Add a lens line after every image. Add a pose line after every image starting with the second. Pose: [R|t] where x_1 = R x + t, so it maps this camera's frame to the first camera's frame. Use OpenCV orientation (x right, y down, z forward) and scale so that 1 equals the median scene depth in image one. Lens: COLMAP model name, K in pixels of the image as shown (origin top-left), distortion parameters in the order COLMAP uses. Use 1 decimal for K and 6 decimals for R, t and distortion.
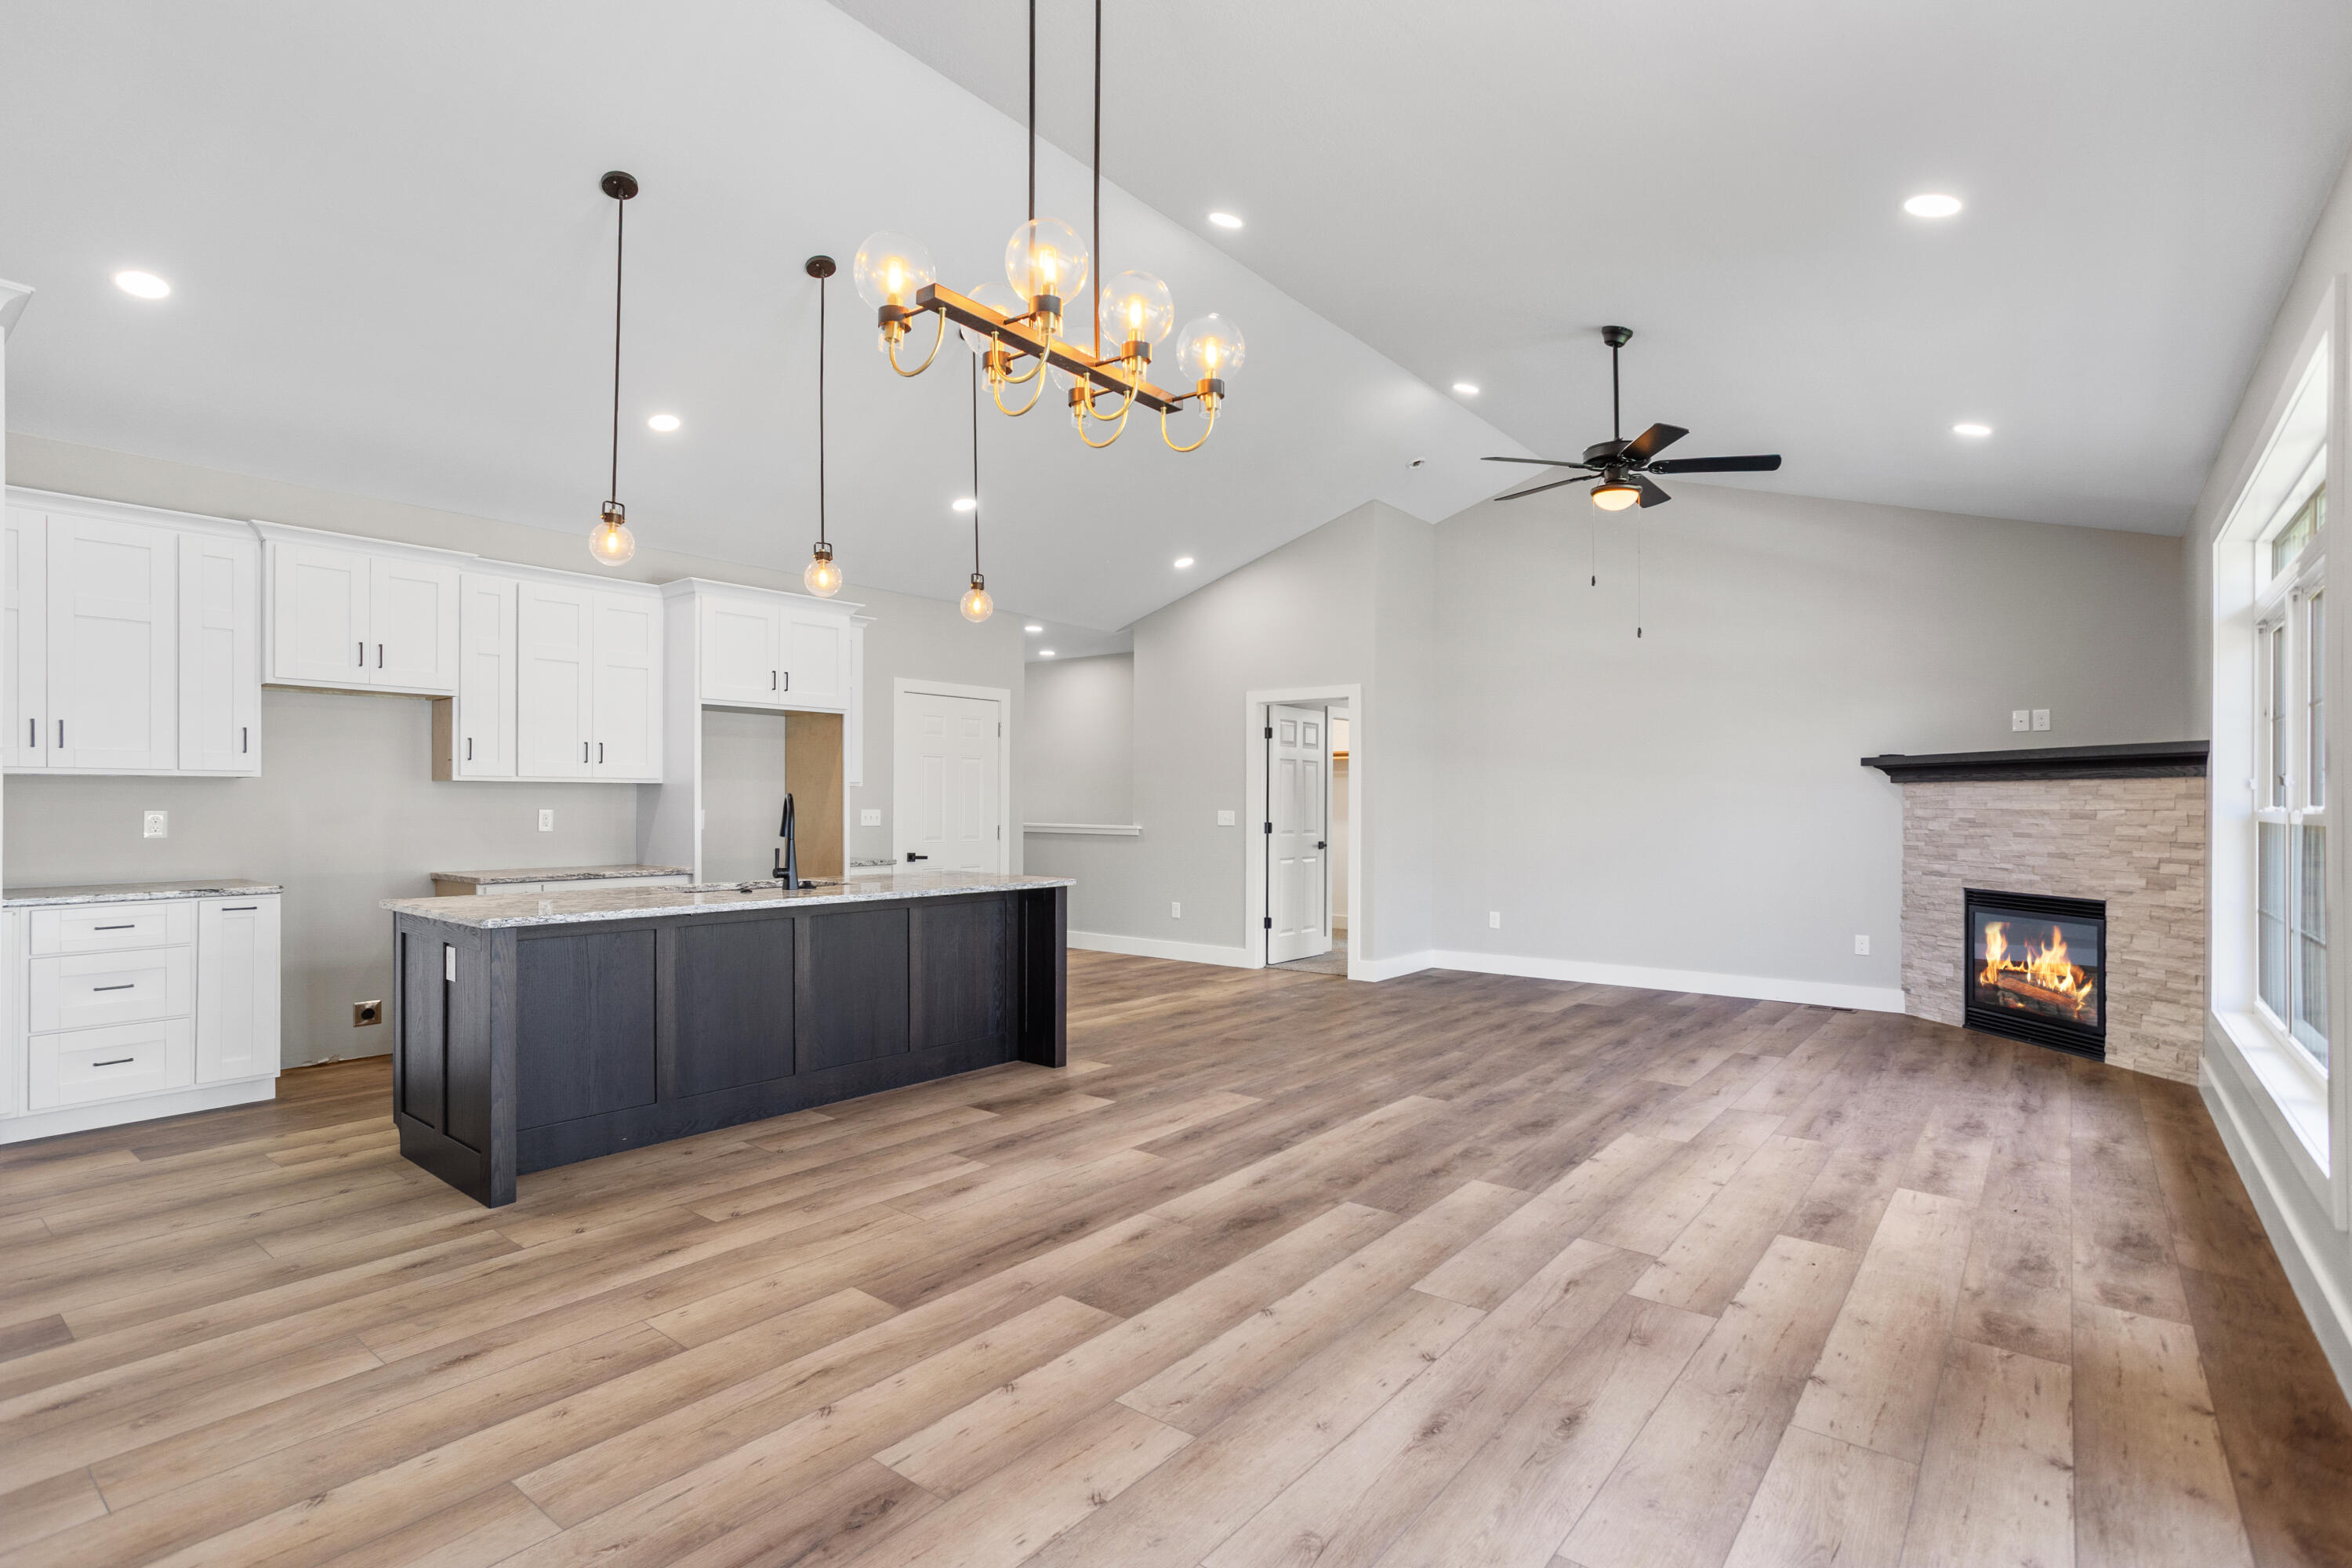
lens RADIAL K [[1128.8, 0, 1174.4], [0, 1128.8, 790.1], [0, 0, 1]] dist [-0.036810, 0.023315]
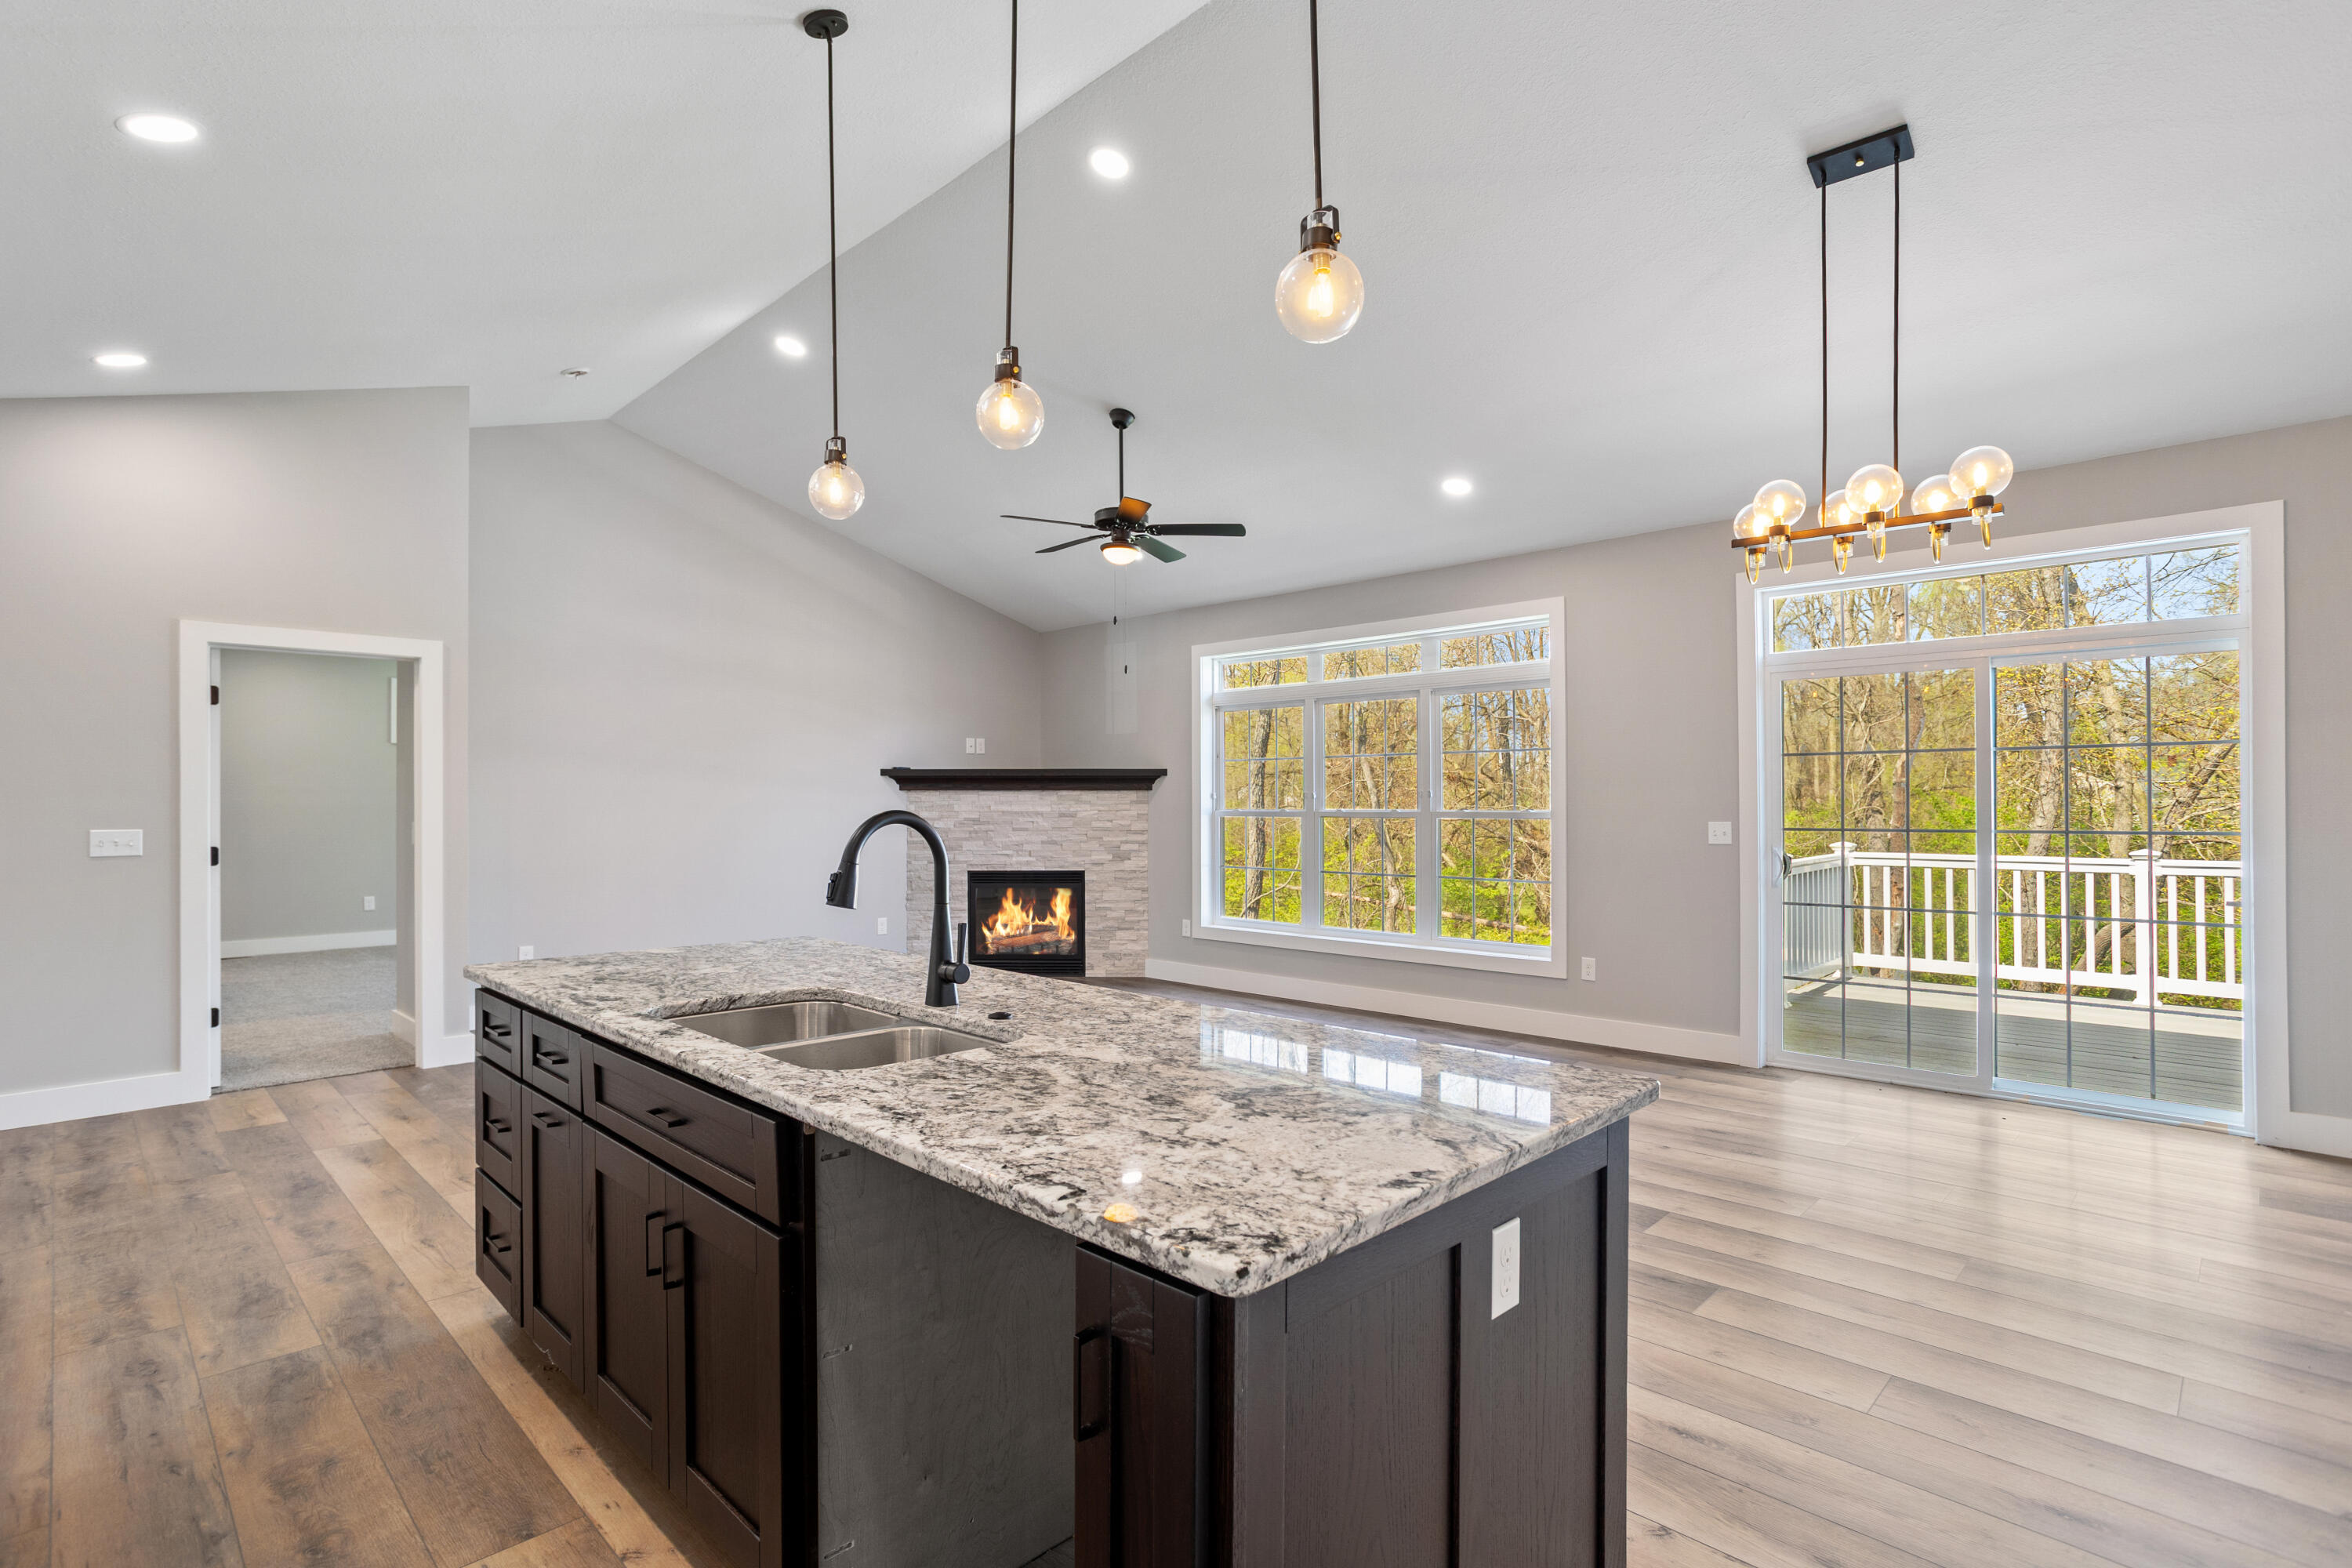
lens RADIAL K [[1128.8, 0, 1169.1], [0, 1128.8, 769.6], [0, 0, 1]] dist [-0.036810, 0.023315]
pose [[0.112119, 0.023907, 0.993407, -0.838147], [-0.009559, 0.999690, -0.022979, -0.005761], [-0.993649, -0.006919, 0.112312, 0.852890]]
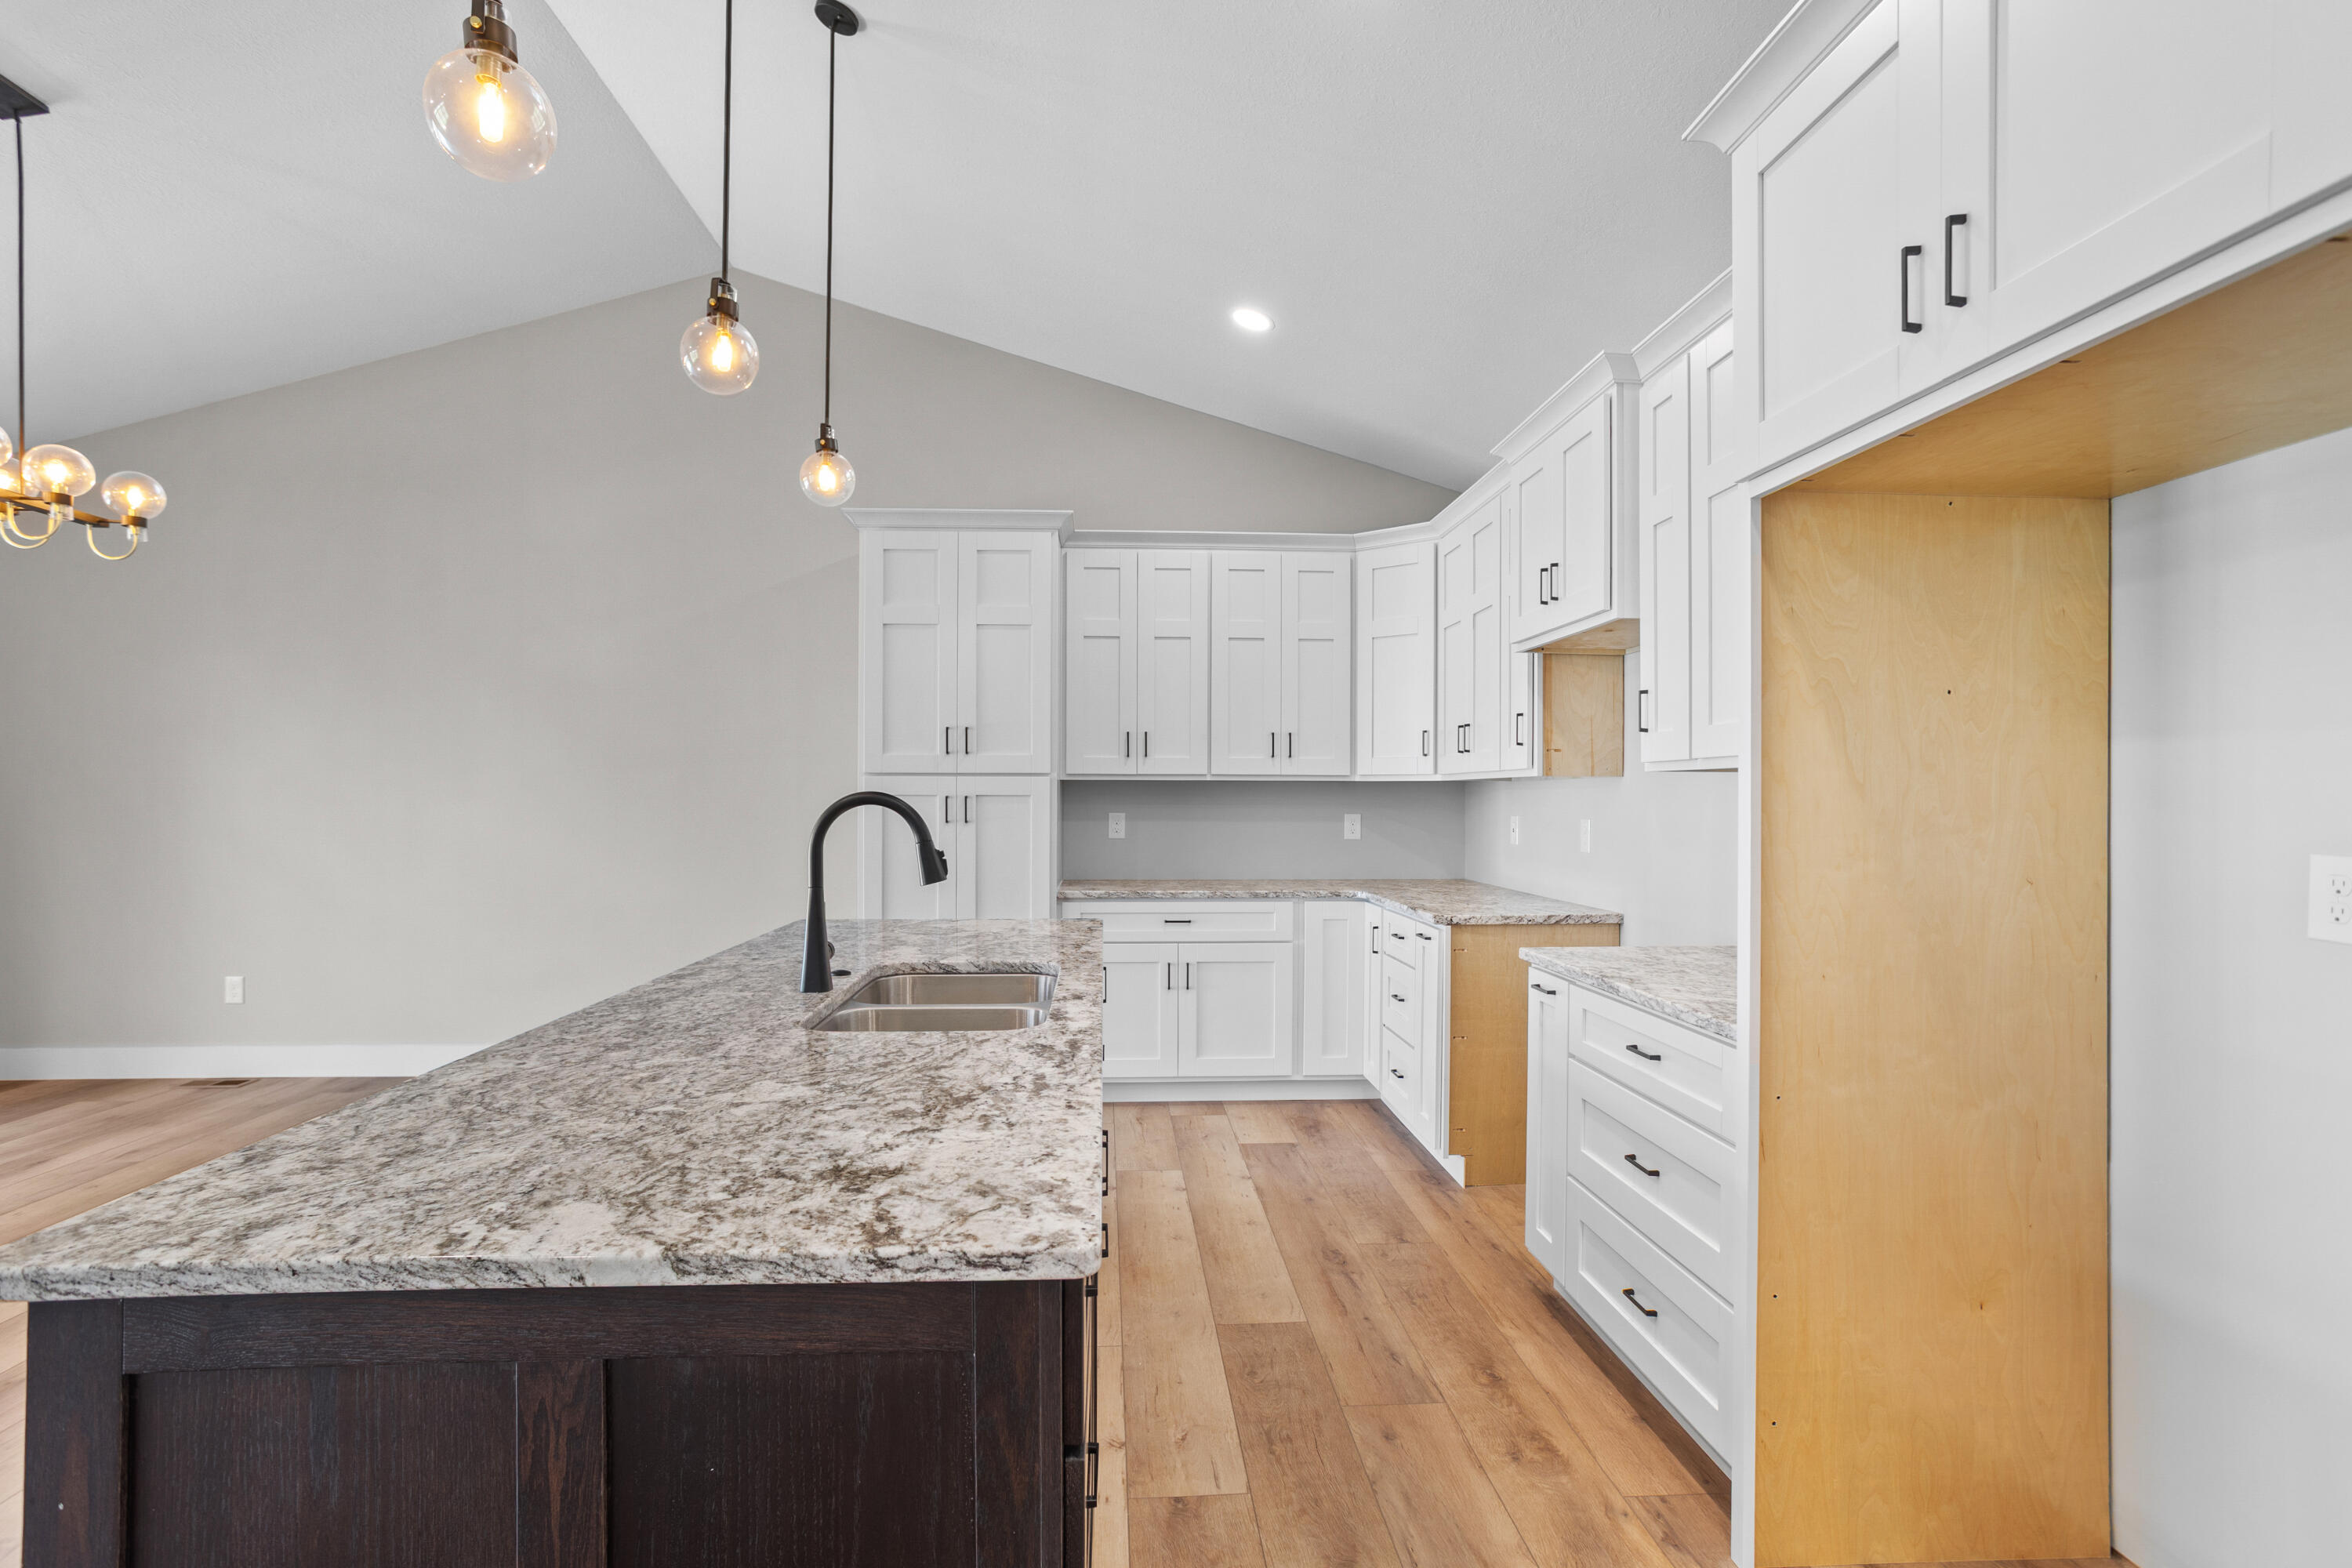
lens RADIAL K [[1128.8, 0, 1167.4], [0, 1128.8, 790.2], [0, 0, 1]] dist [-0.036810, 0.023315]
pose [[-0.744945, -0.008233, -0.667076, -0.132022], [0.002523, 0.999882, -0.015159, 0.008916], [0.667122, -0.012976, -0.744836, 1.473995]]
